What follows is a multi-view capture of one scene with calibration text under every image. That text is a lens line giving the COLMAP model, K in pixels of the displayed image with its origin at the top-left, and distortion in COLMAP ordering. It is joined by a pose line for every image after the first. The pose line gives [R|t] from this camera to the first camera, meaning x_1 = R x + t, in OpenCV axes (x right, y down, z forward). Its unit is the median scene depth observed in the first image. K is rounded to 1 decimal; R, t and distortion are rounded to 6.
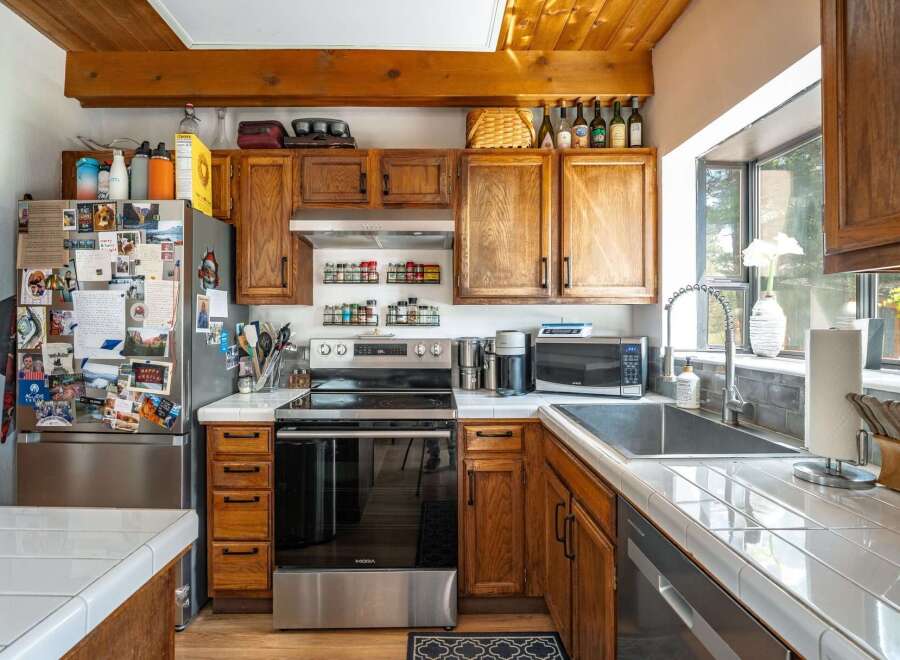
lens RADIAL K [[497.6, 0, 429.2], [0, 497.6, 324.0], [0, 0, 1]] dist [-0.014310, -0.001087]
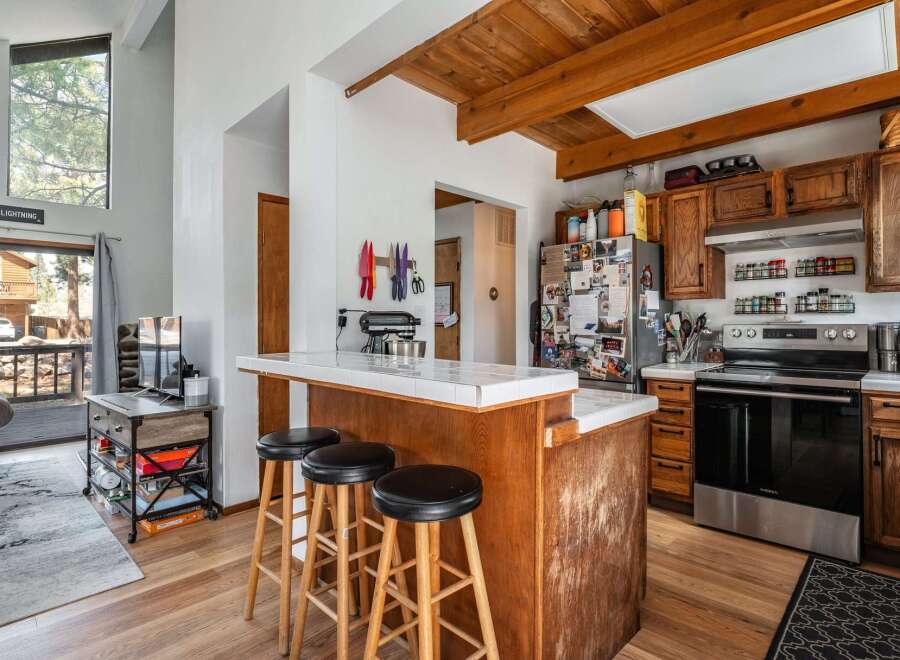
lens RADIAL K [[479.2, 0, 449.2], [0, 479.2, 323.8], [0, 0, 1]] dist [-0.007339, -0.000364]
pose [[0.719354, -0.006355, -0.694615, 0.121422], [0.008770, 0.999962, -0.000067, 0.023457], [0.694589, -0.006044, 0.719382, -0.423530]]
